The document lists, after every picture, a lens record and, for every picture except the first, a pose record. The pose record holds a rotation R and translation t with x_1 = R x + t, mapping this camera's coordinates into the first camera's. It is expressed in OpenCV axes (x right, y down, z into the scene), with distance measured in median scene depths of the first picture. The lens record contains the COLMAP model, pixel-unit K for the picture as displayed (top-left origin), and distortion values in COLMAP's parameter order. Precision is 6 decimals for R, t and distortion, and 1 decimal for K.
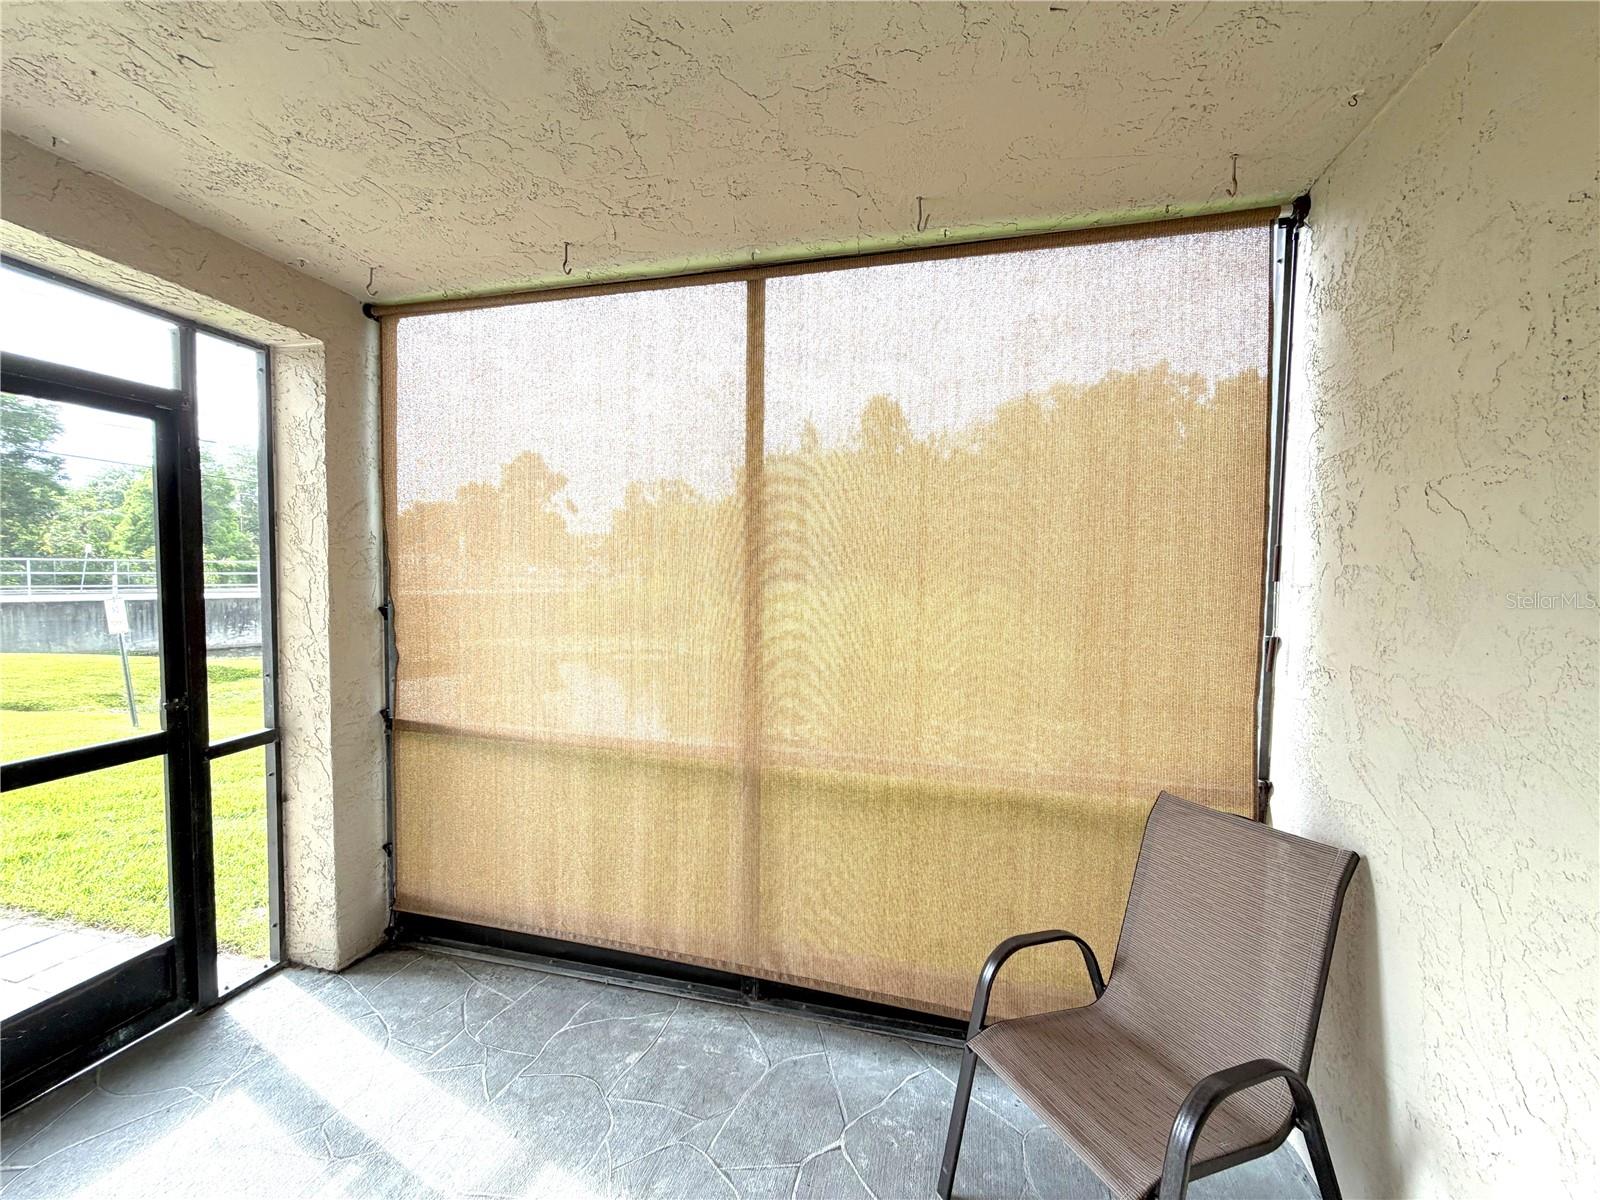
lens RADIAL K [[636.3, 0, 795.7], [0, 636.3, 601.2], [0, 0, 1]] dist [-0.001425, 0.000366]
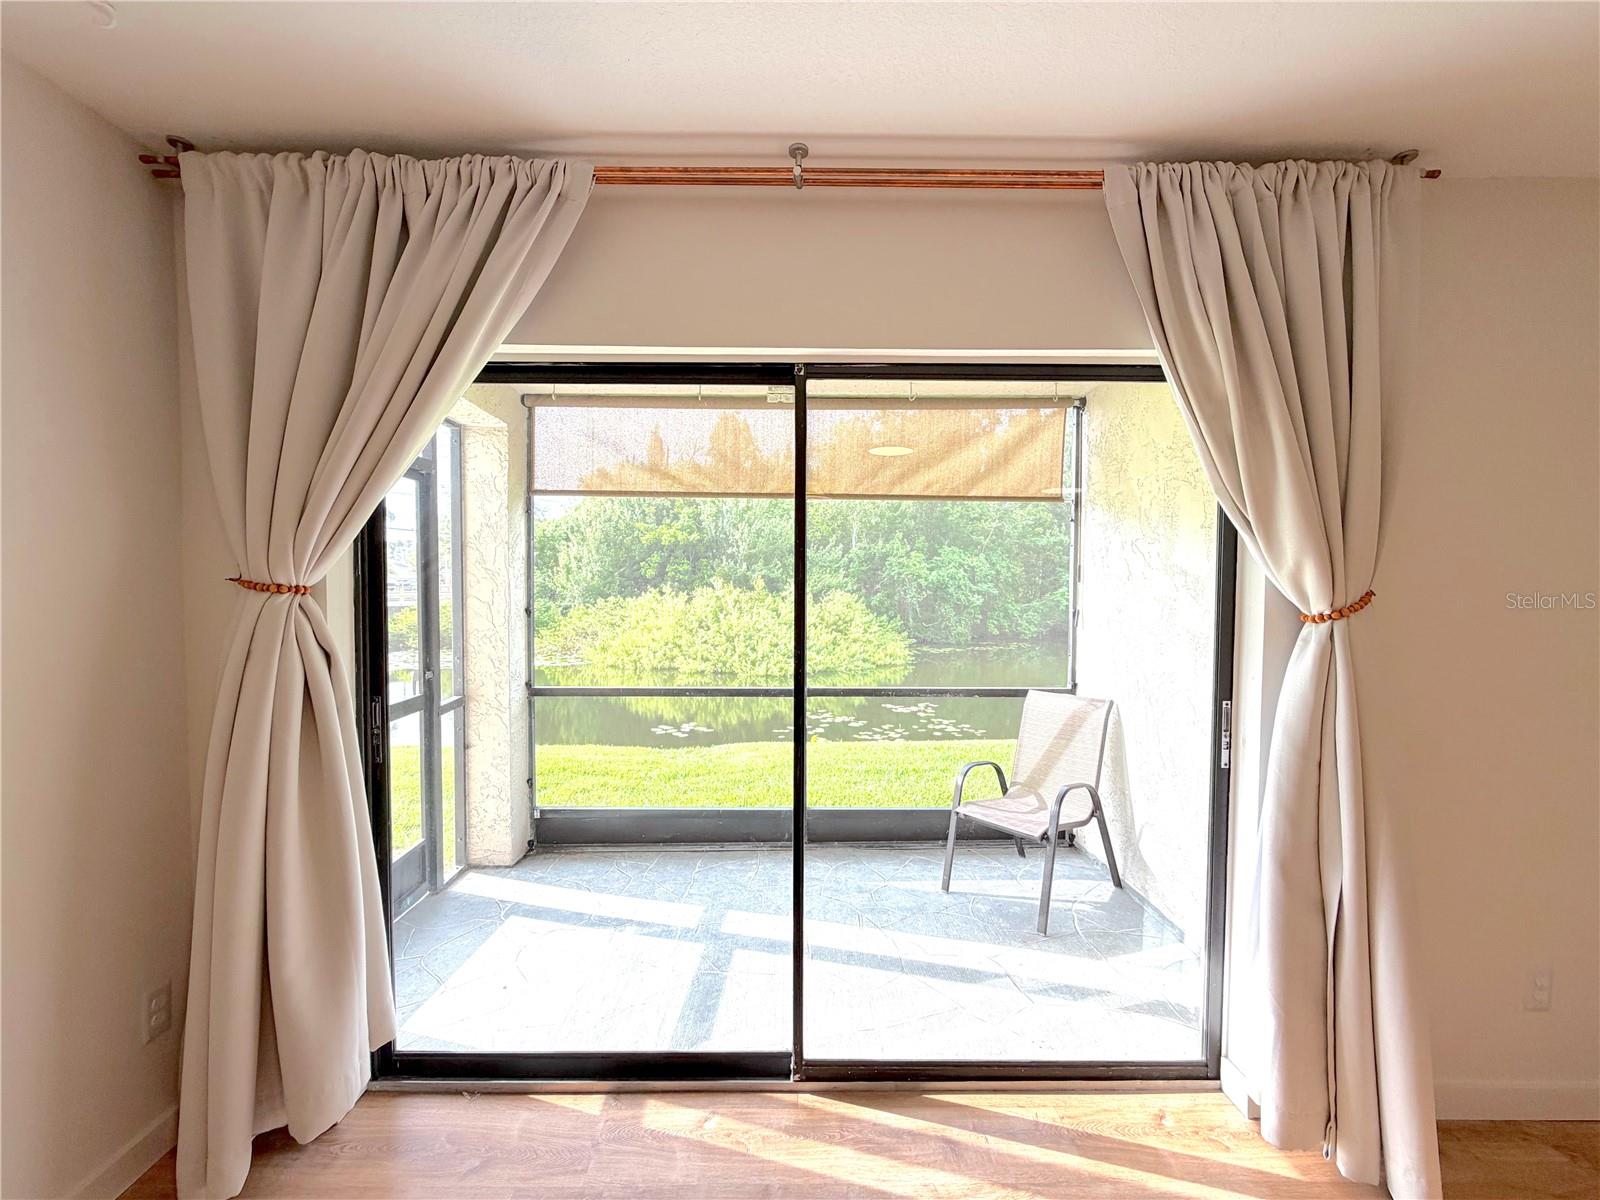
lens RADIAL K [[636.3, 0, 795.7], [0, 636.3, 601.2], [0, 0, 1]] dist [-0.001425, 0.000366]
pose [[0.967077, -0.018812, 0.253788, -0.623845], [0.022386, 0.999687, -0.011201, 0.032554], [-0.253498, 0.016514, 0.967195, -0.729692]]
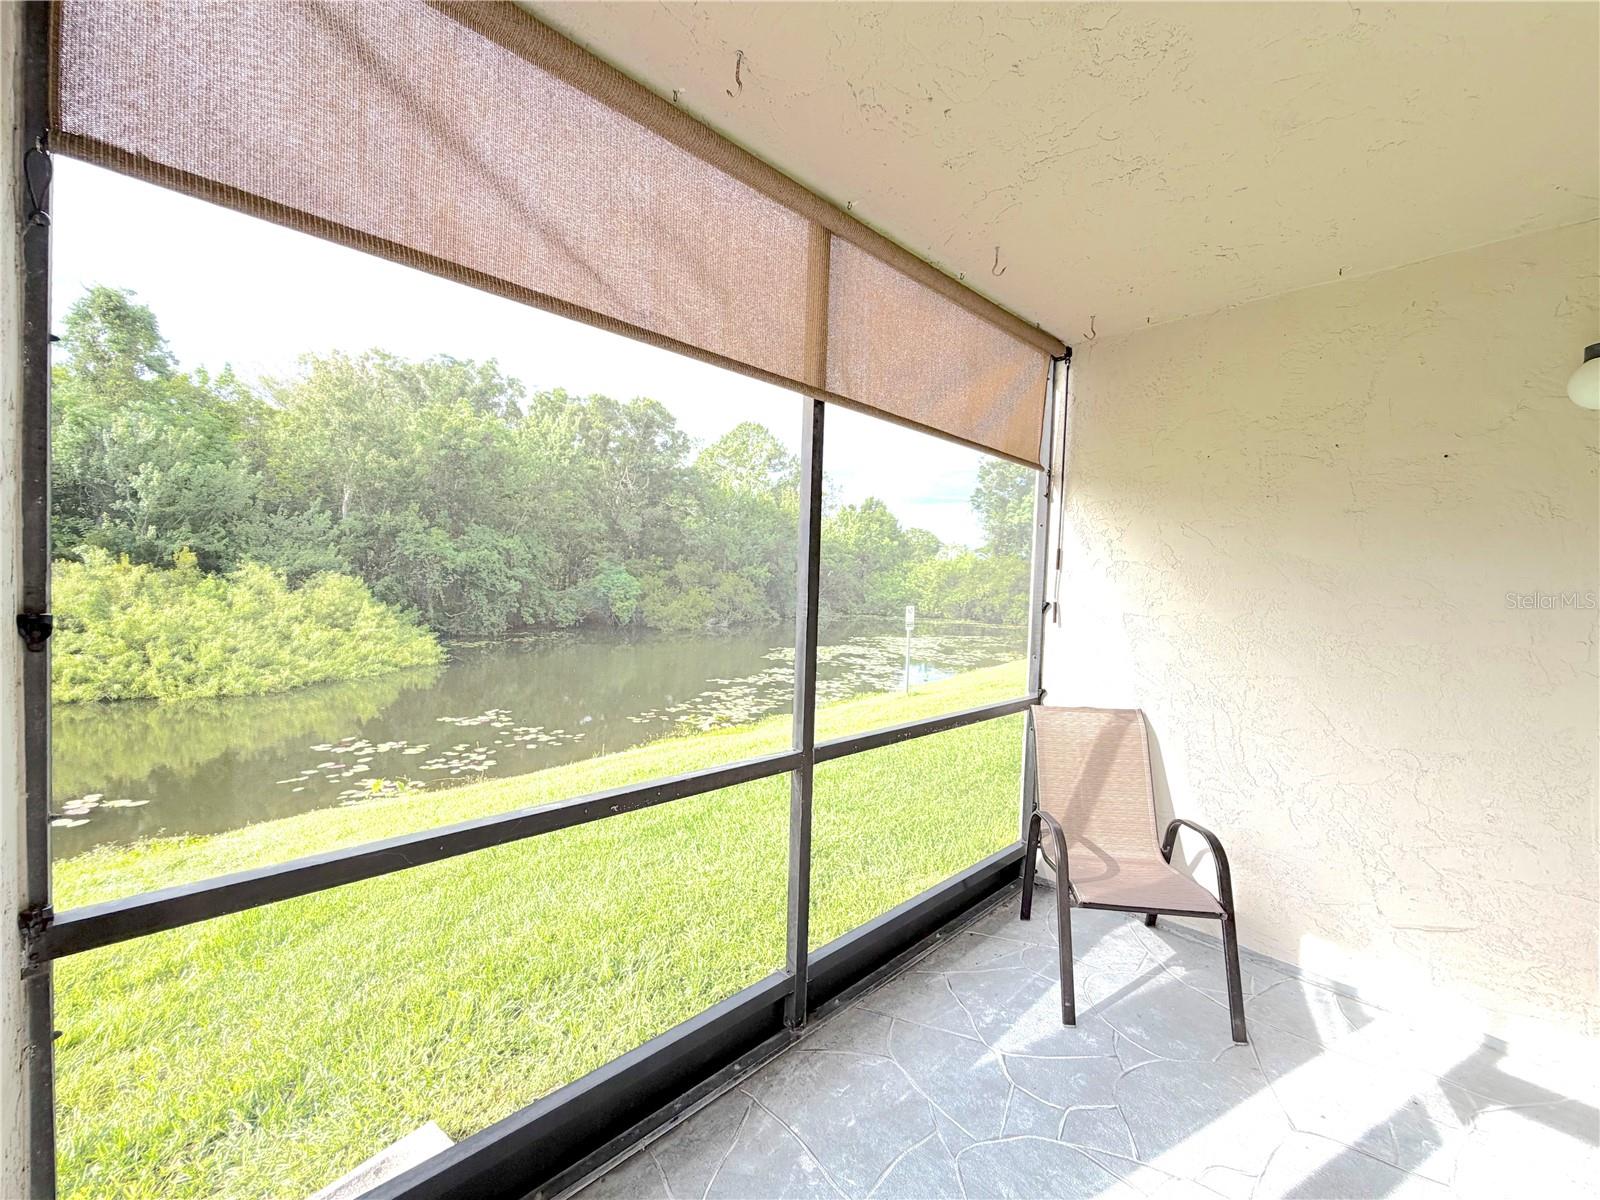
lens RADIAL K [[636.3, 0, 795.7], [0, 636.3, 601.2], [0, 0, 1]] dist [-0.001425, 0.000366]
pose [[0.533263, -0.029676, 0.845429, -1.031656], [0.016124, 0.999560, 0.024916, 0.000181], [-0.845796, 0.000345, 0.533506, 0.668394]]
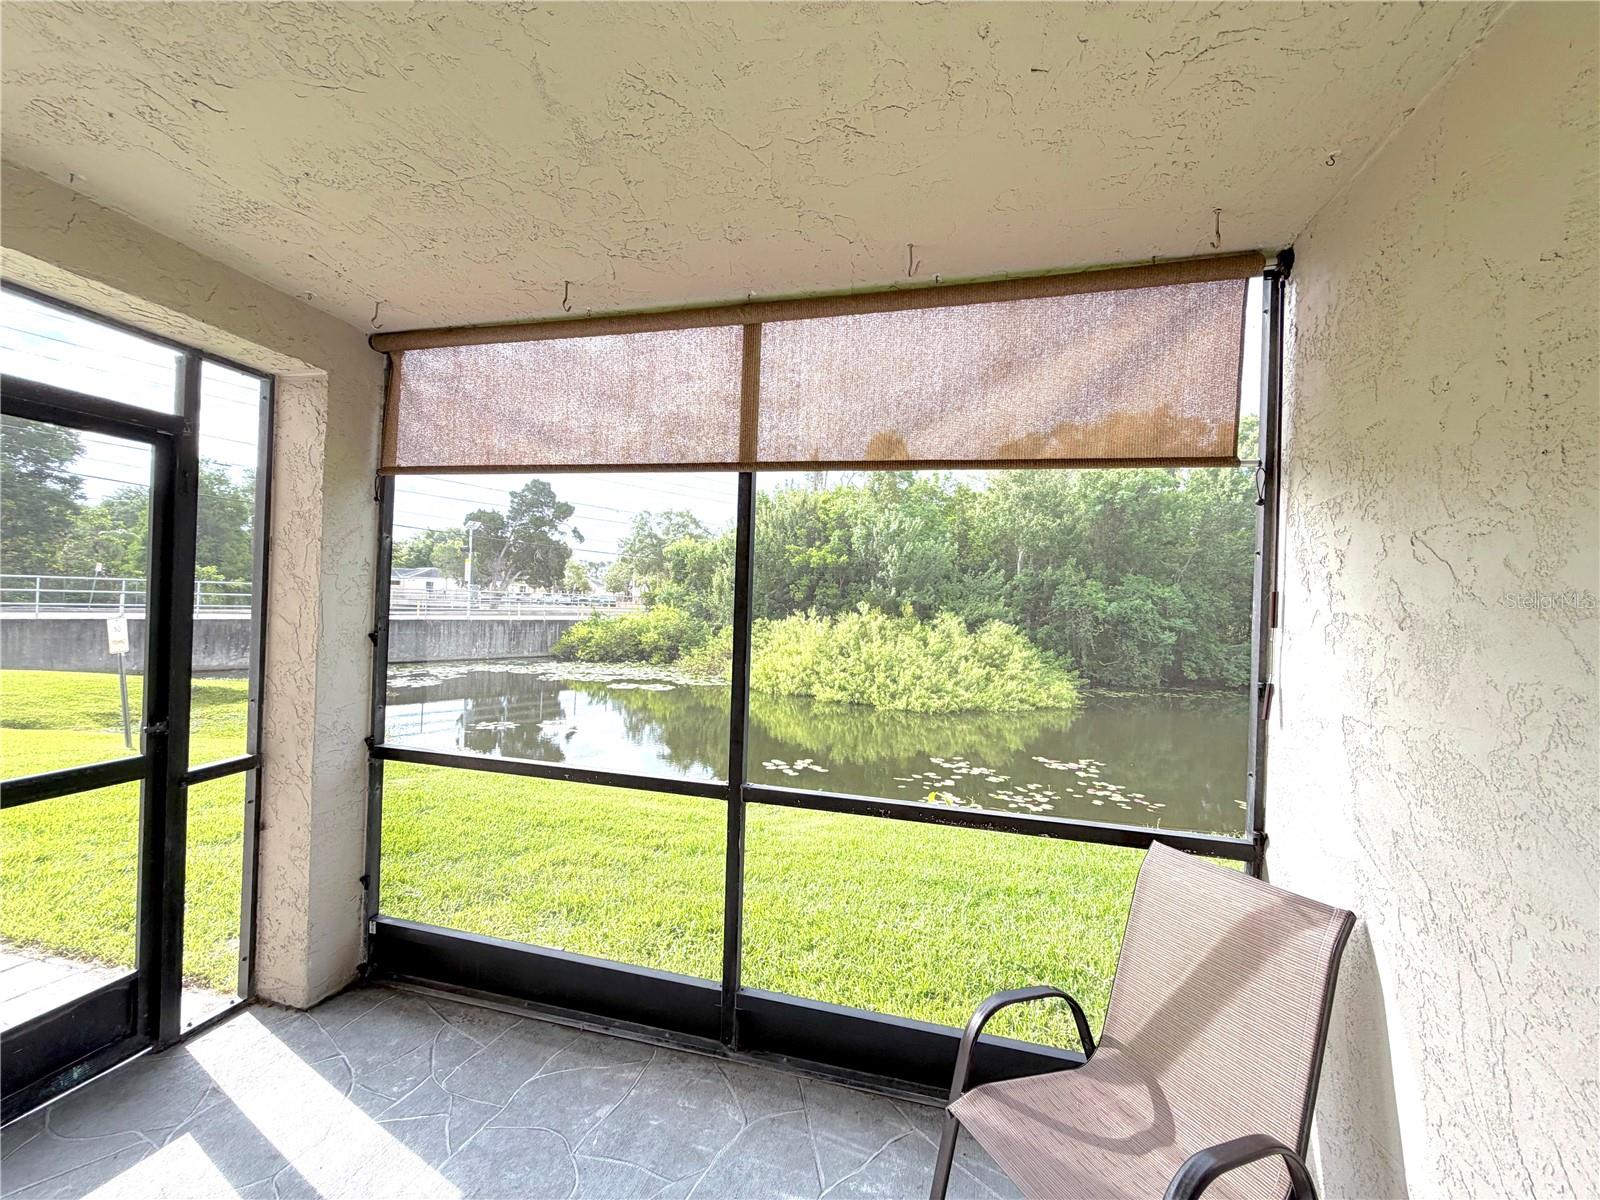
lens RADIAL K [[635.7, 0, 796.6], [0, 635.7, 600.9], [0, 0, 1]] dist [-0.001525, 0.000426]
pose [[0.999780, 0.020206, -0.005543, 0.027532], [-0.020463, 0.998485, -0.051083, -0.006669], [0.004502, 0.051185, 0.998679, 0.008038]]
